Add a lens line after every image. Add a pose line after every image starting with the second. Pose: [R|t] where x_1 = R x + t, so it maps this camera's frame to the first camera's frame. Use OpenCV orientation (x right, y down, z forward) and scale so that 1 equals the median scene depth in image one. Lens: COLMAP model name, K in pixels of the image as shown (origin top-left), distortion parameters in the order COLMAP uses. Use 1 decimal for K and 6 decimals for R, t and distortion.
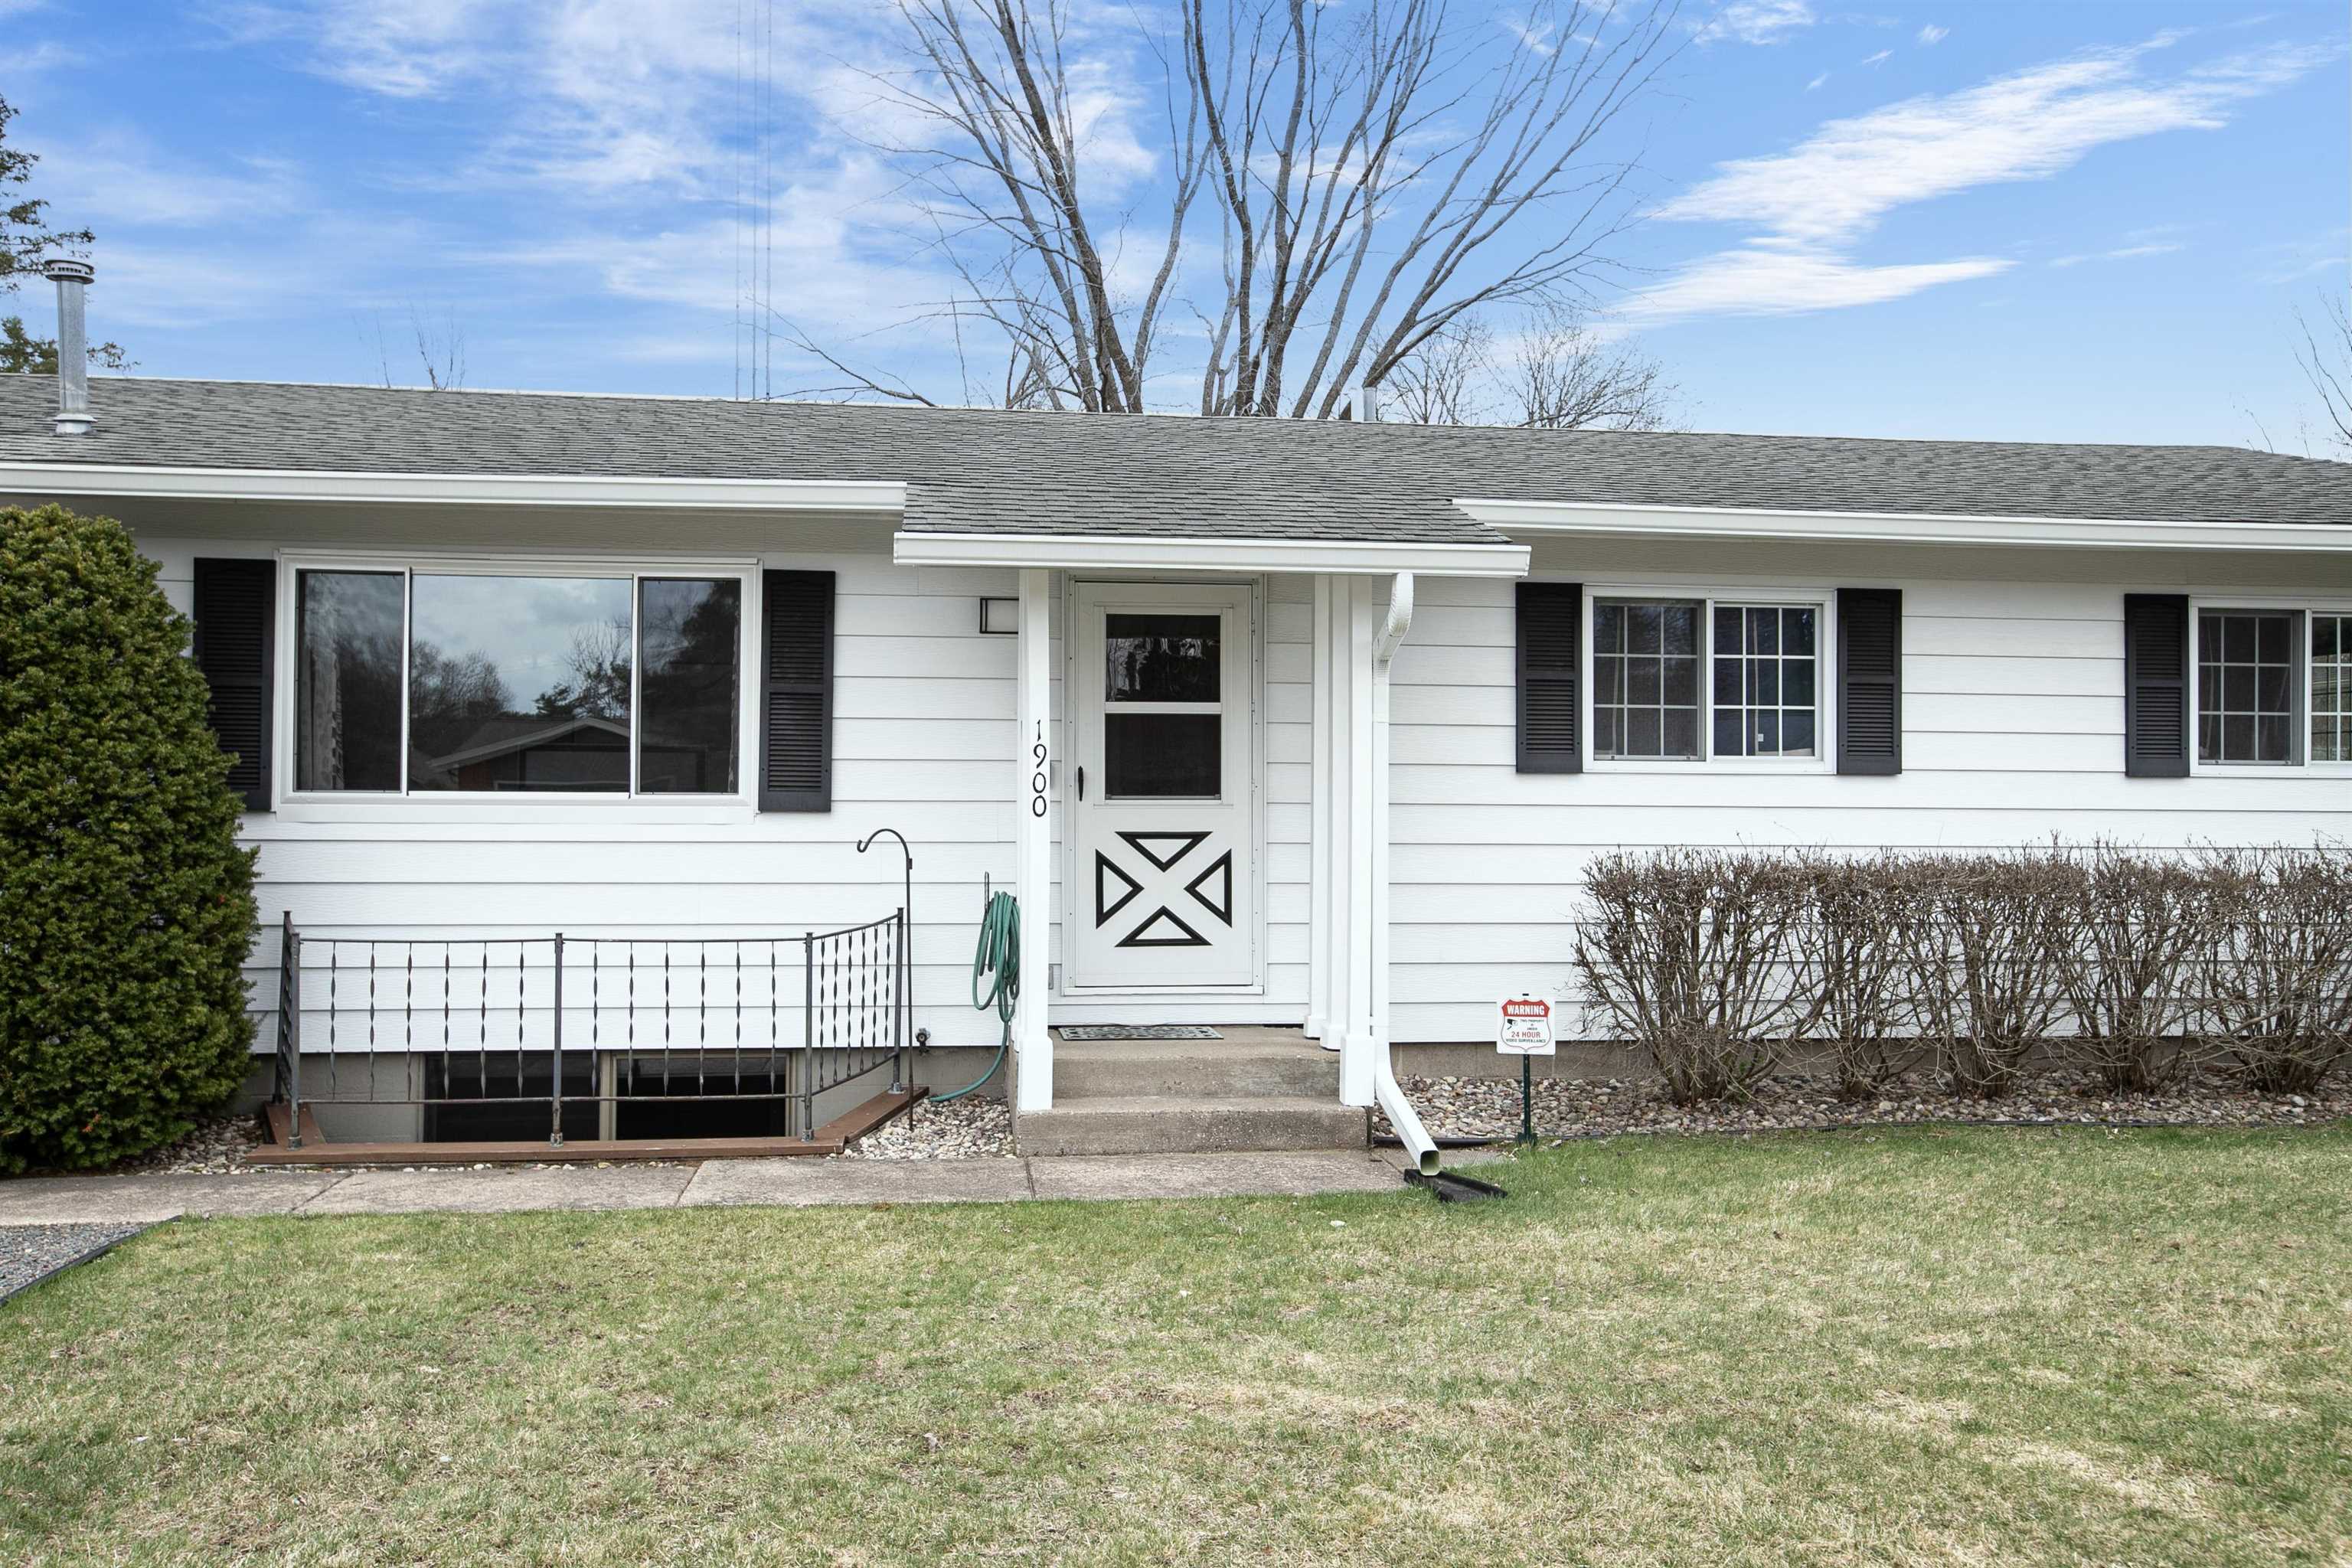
lens RADIAL K [[1902.6, 0, 1179.9], [0, 1902.6, 783.6], [0, 0, 1]] dist [0.043223, 0.001639]
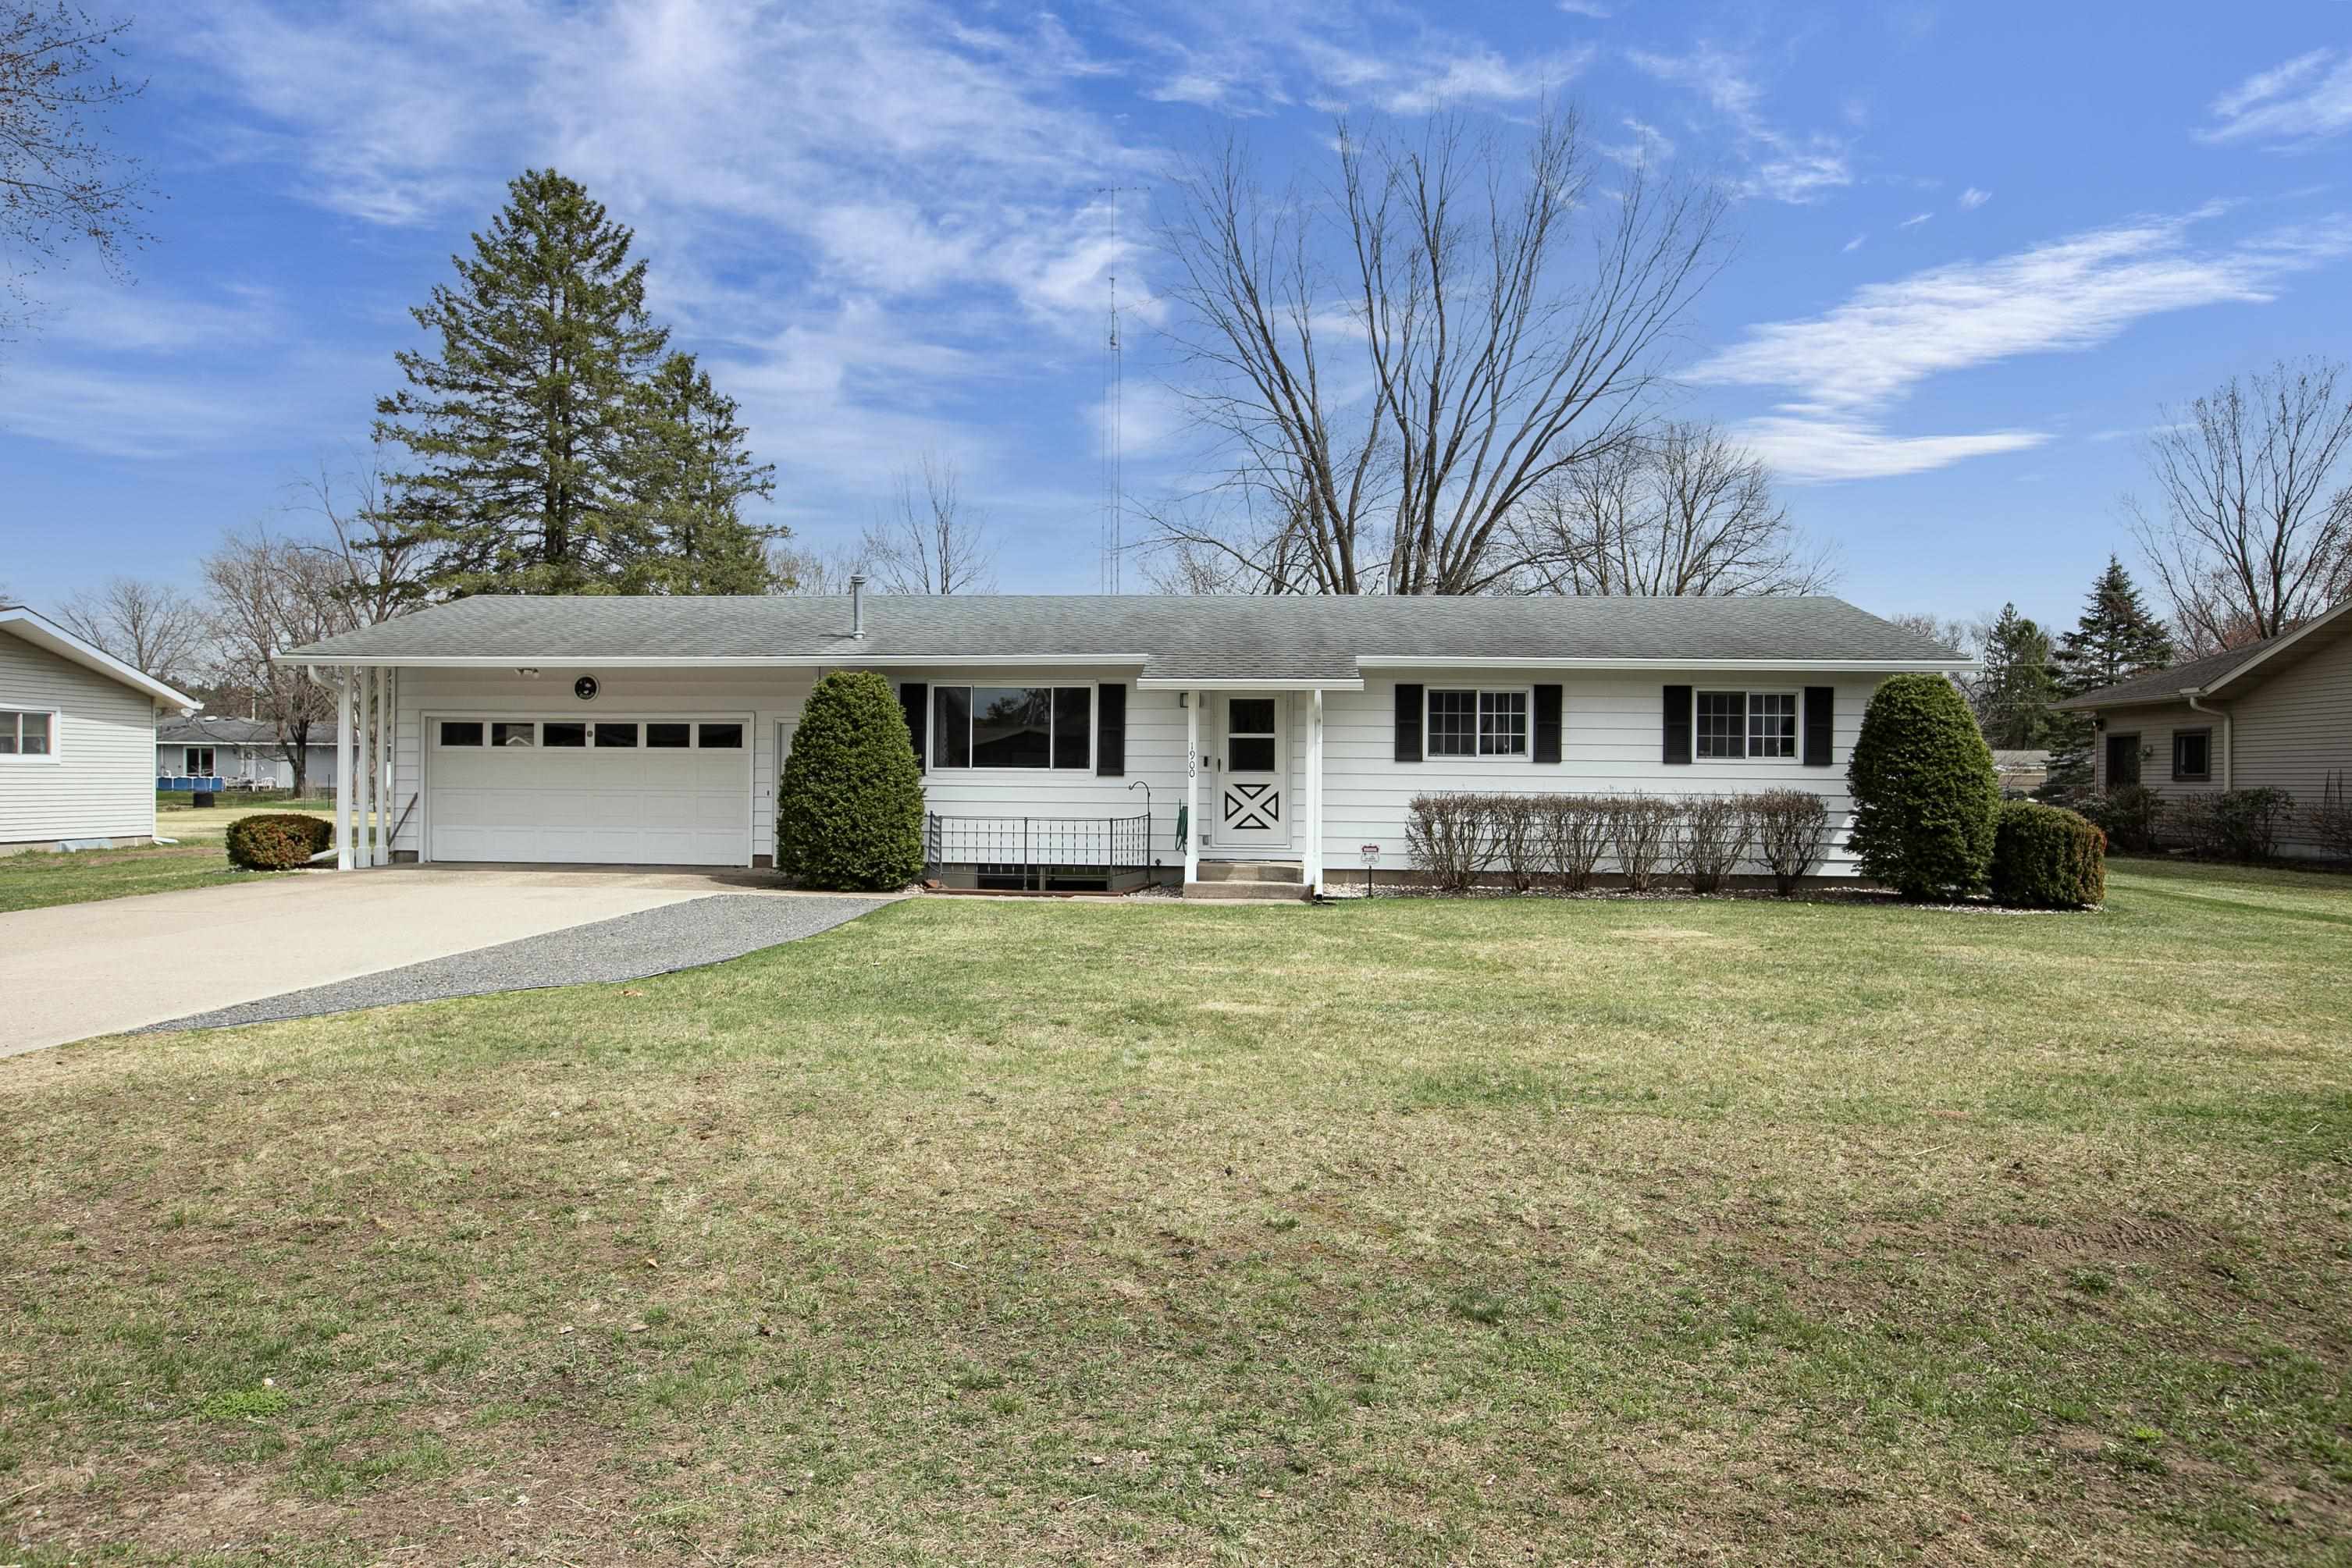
lens RADIAL K [[1523.1, 0, 1188.4], [0, 1523.1, 774.6], [0, 0, 1]] dist [0.004539, 0.000952]
pose [[0.983257, 0.002616, -0.182207, 0.279326], [-0.002172, 0.999994, 0.002641, 0.006876], [0.182213, -0.002201, 0.983257, -1.019935]]
